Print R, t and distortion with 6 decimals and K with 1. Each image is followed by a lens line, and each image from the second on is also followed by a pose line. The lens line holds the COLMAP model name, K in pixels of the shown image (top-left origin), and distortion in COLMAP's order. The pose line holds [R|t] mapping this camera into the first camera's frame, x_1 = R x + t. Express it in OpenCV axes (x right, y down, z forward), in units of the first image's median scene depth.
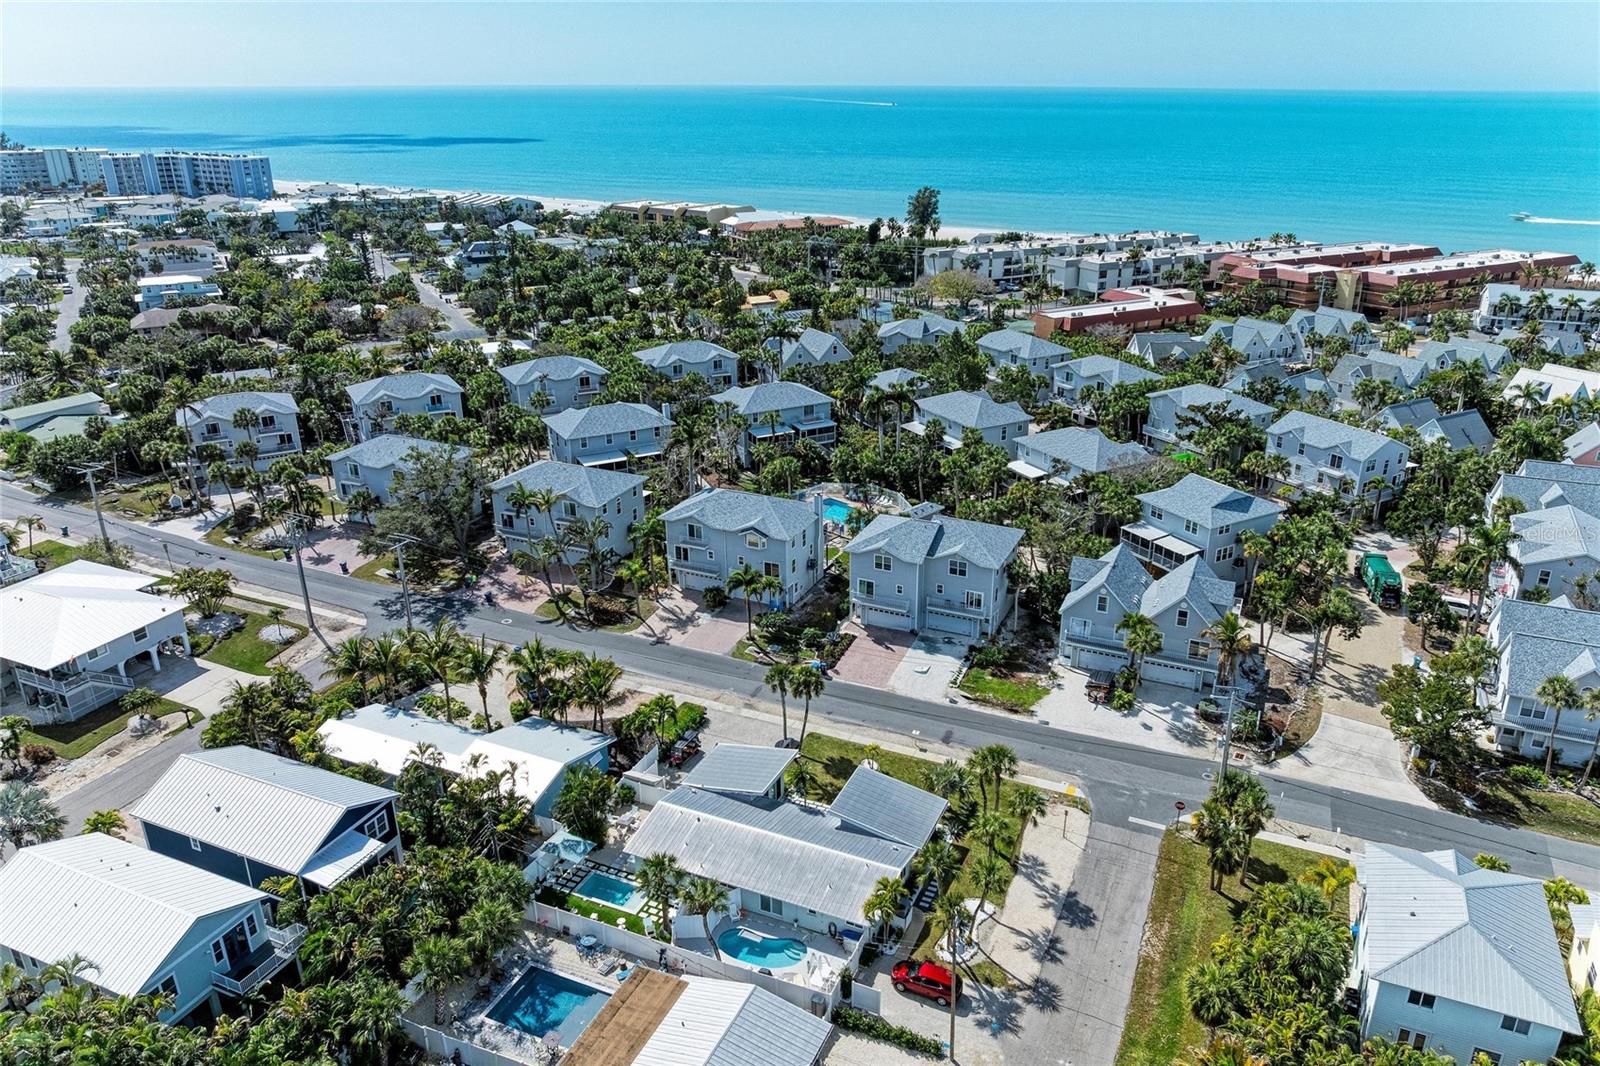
lens RADIAL K [[1122.8, 0, 813.5], [0, 1122.8, 533.5], [0, 0, 1]] dist [-0.013332, -0.005149]
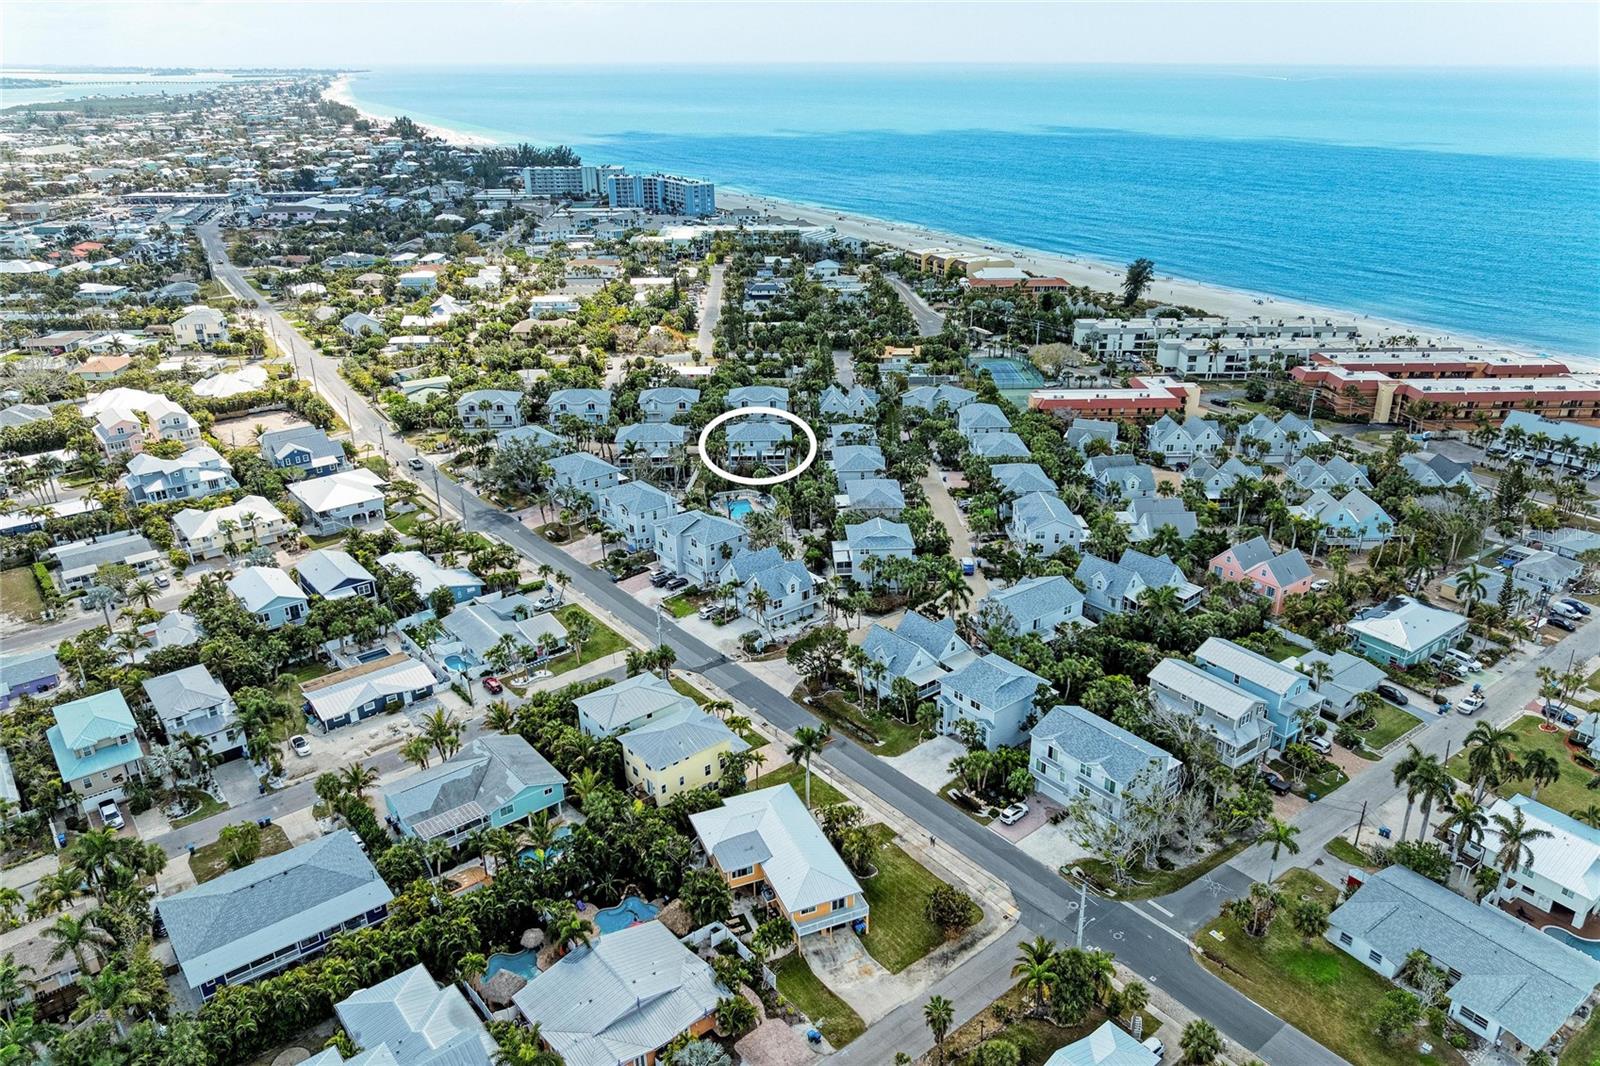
lens RADIAL K [[1122.8, 0, 813.5], [0, 1122.8, 533.5], [0, 0, 1]] dist [-0.013332, -0.005149]
pose [[0.895689, 0.171567, -0.410250, 1.004743], [-0.165077, 0.984936, 0.051492, -0.104265], [0.412904, 0.021602, 0.910518, -0.588163]]
